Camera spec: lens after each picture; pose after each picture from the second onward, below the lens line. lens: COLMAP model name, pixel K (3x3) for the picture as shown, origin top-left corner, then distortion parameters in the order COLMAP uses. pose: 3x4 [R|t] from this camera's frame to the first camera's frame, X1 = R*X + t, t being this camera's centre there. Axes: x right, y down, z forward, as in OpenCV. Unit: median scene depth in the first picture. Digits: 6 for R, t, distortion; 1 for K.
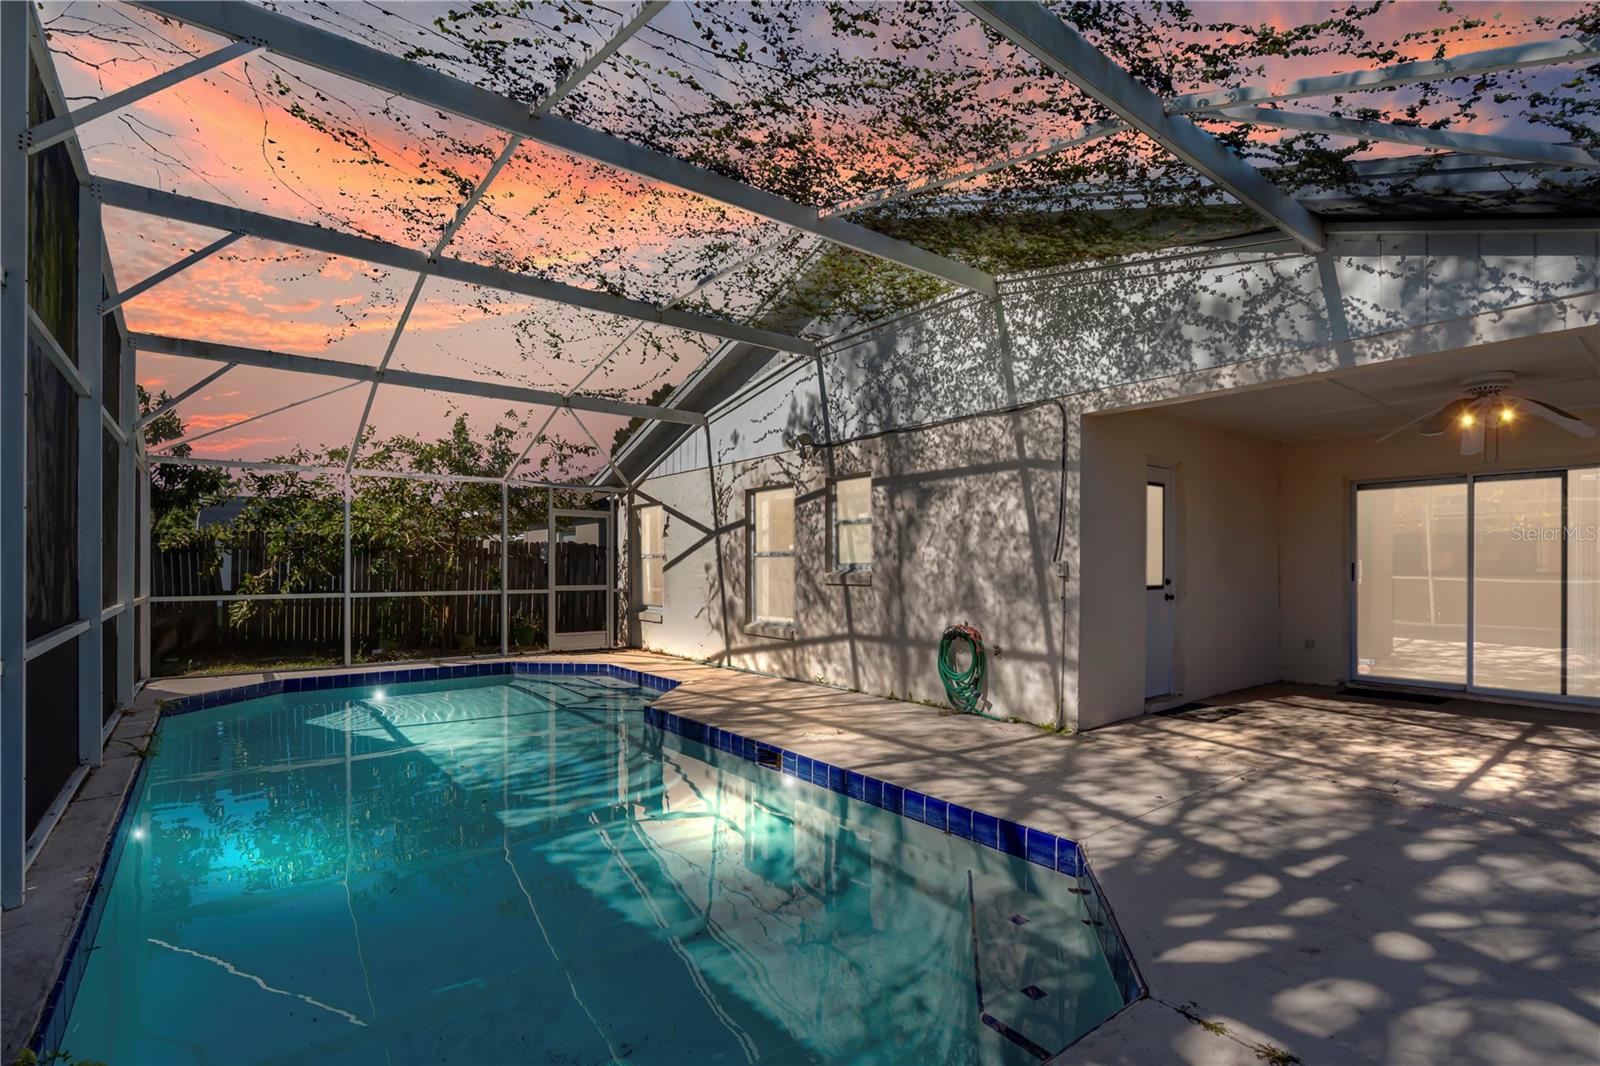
lens RADIAL K [[746.2, 0, 783.9], [0, 746.2, 572.0], [0, 0, 1]] dist [-0.003386, 0.000723]
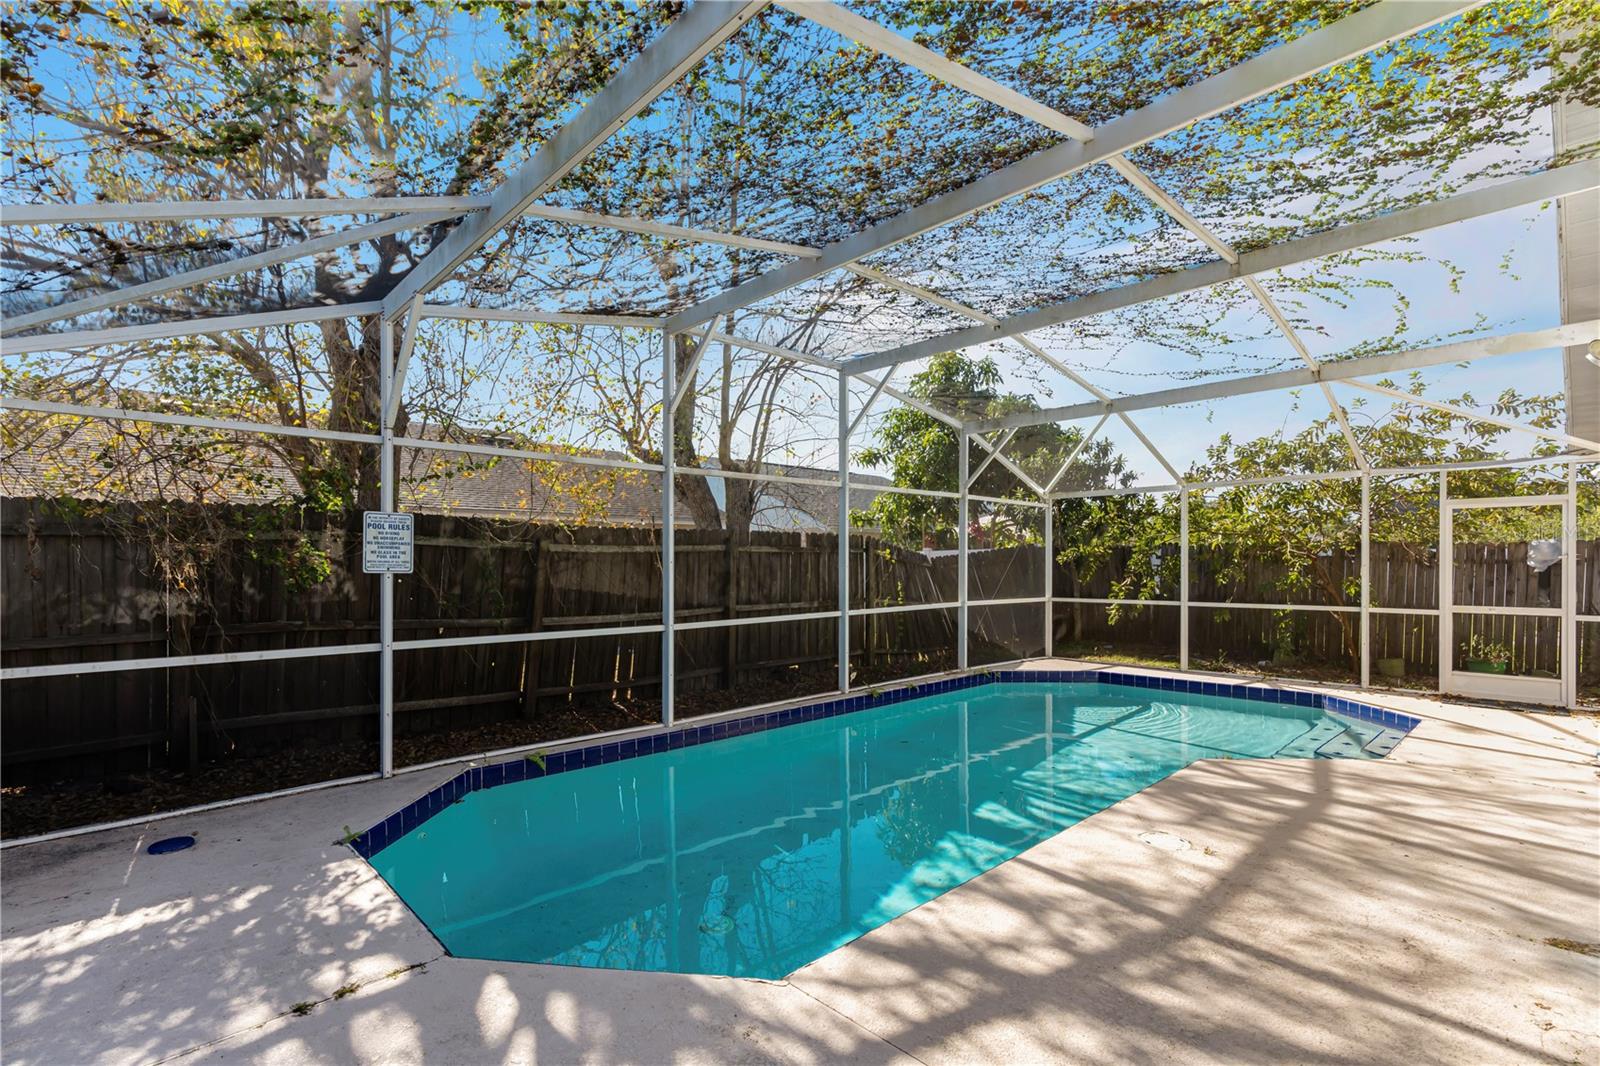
lens RADIAL K [[746.2, 0, 783.9], [0, 746.2, 572.0], [0, 0, 1]] dist [-0.003386, 0.000723]
pose [[0.092995, 0.009301, -0.995623, 0.743582], [-0.000657, 0.999957, 0.009280, -0.042488], [0.995666, -0.000209, 0.092997, 0.596364]]
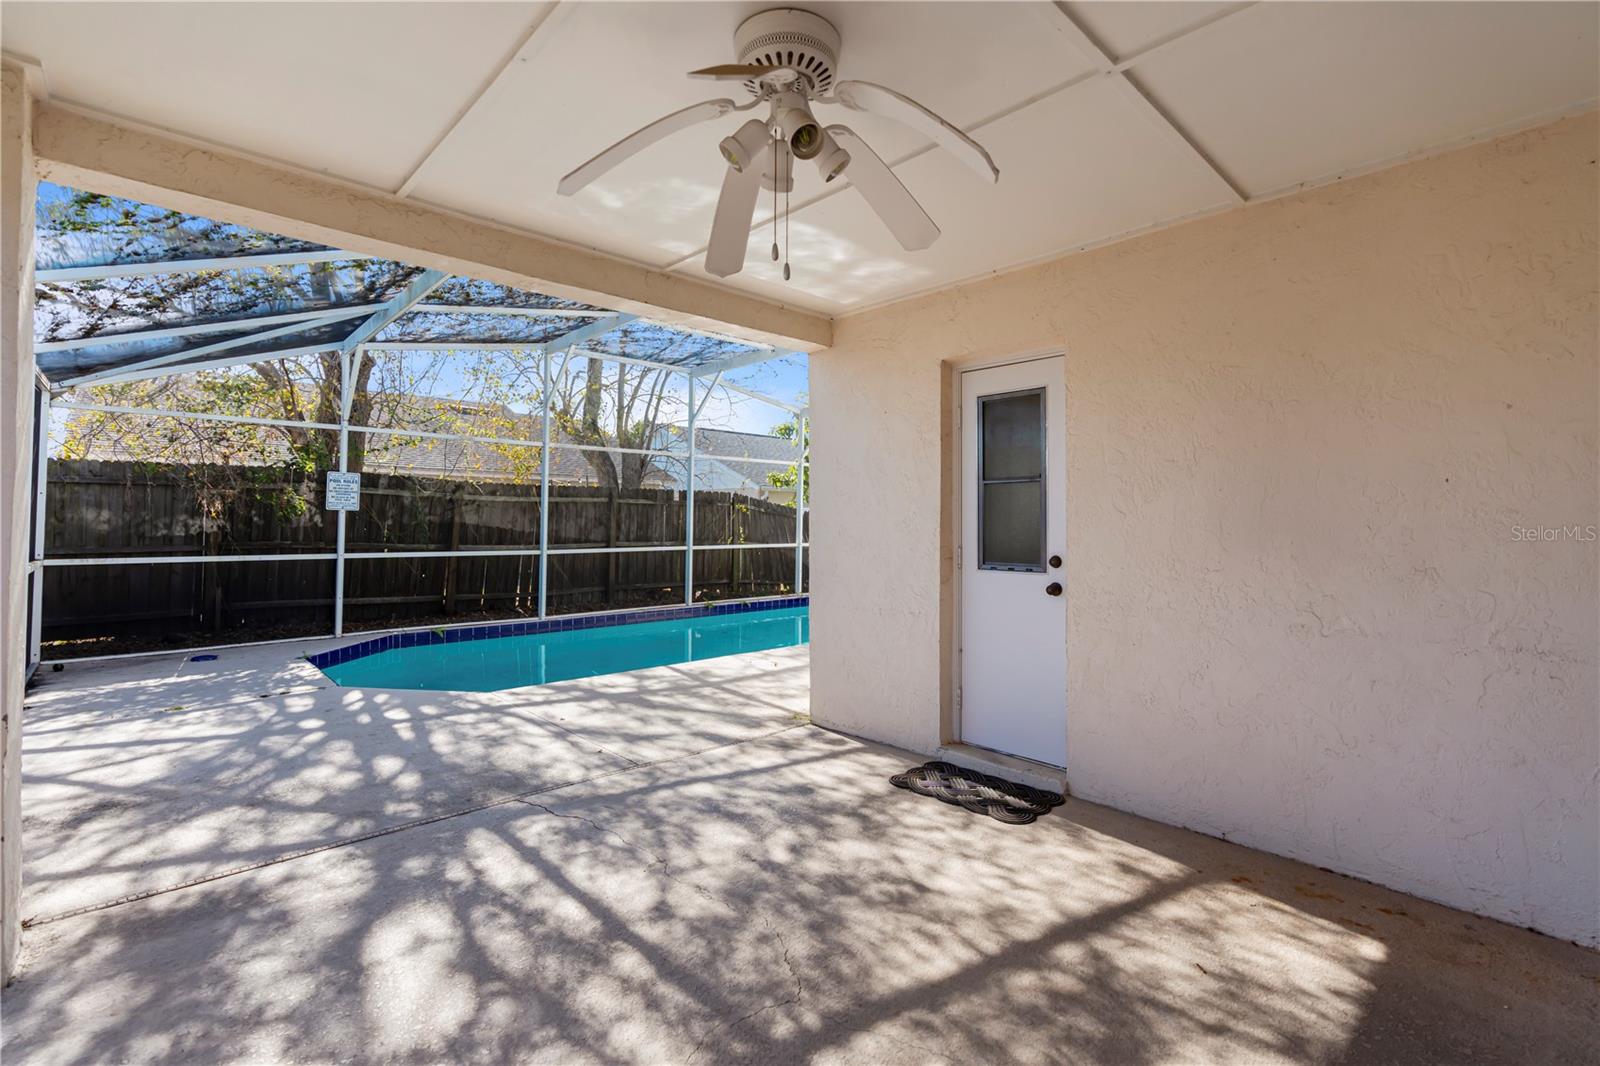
lens RADIAL K [[732.6, 0, 801.2], [0, 732.6, 519.5], [0, 0, 1]] dist [-0.000139, -0.000325]
pose [[0.091949, -0.006411, -0.995743, 1.358826], [-0.012357, 0.999895, -0.007579, -0.011843], [0.995687, 0.013001, 0.091860, 0.999029]]
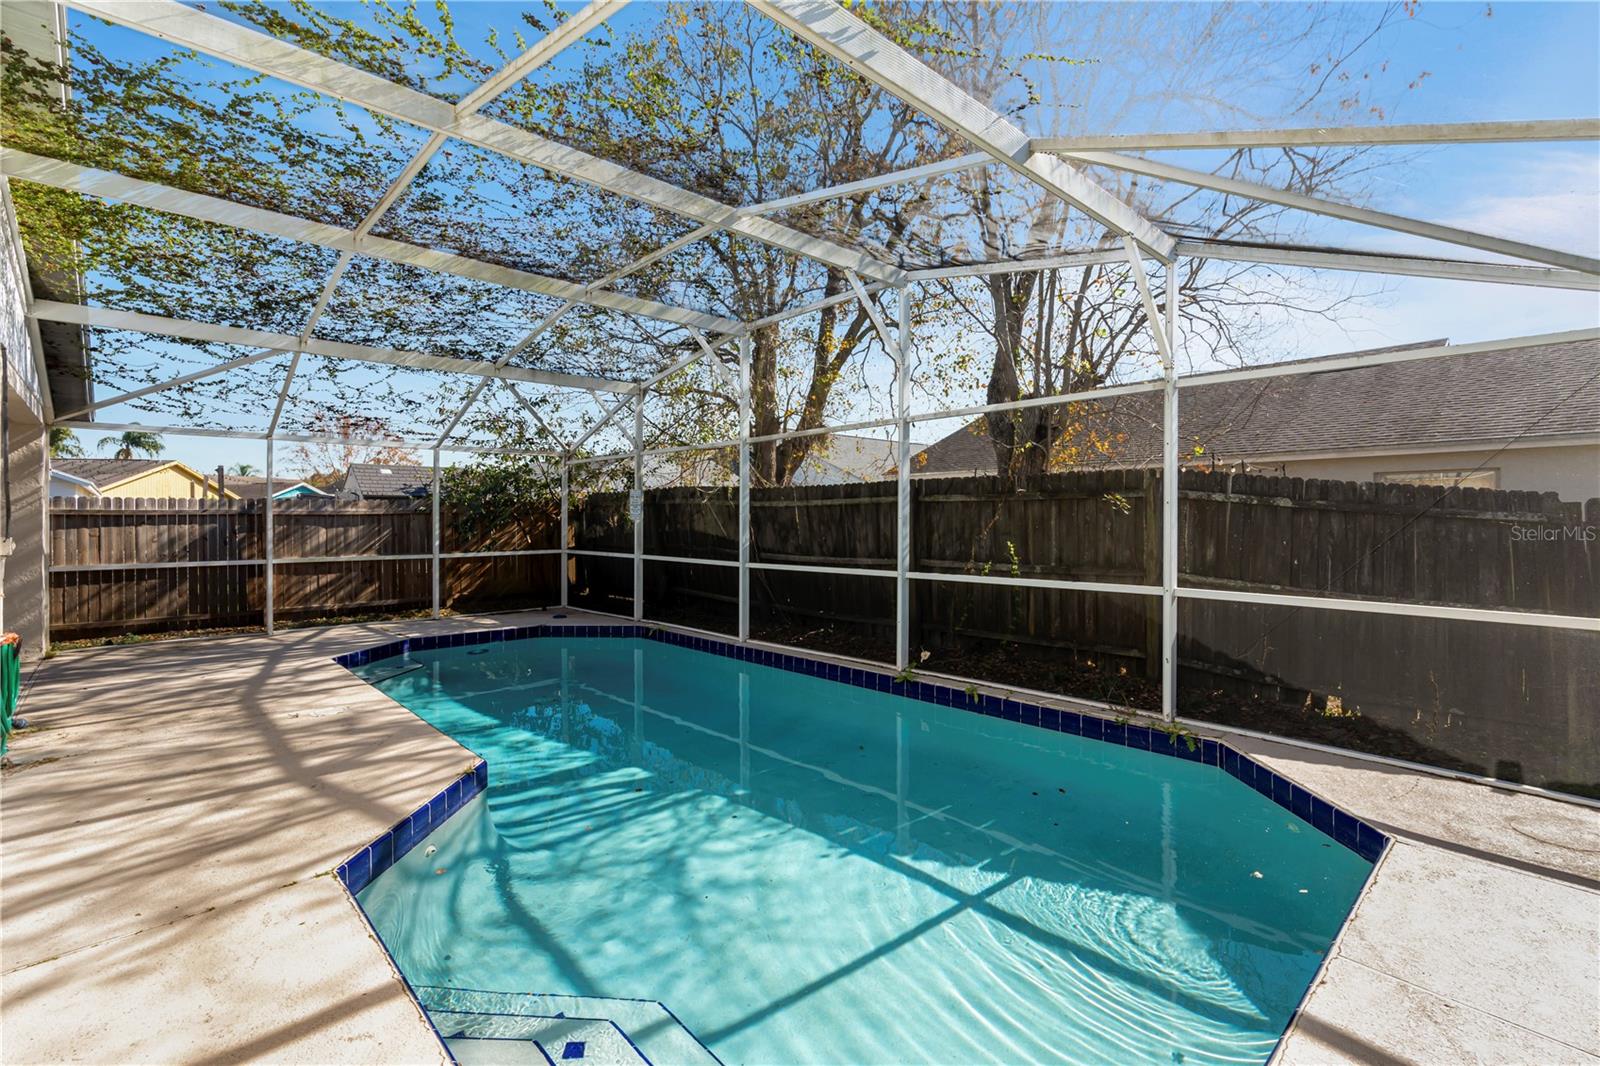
lens RADIAL K [[723.2, 0, 799.2], [0, 723.2, 525.1], [0, 0, 1]] dist [-0.001416, 0.000605]
pose [[-0.995007, -0.002877, -0.099764, -0.510010], [-0.004542, 0.999854, 0.016467, -0.047466], [0.099702, 0.016838, -0.994875, 2.111187]]
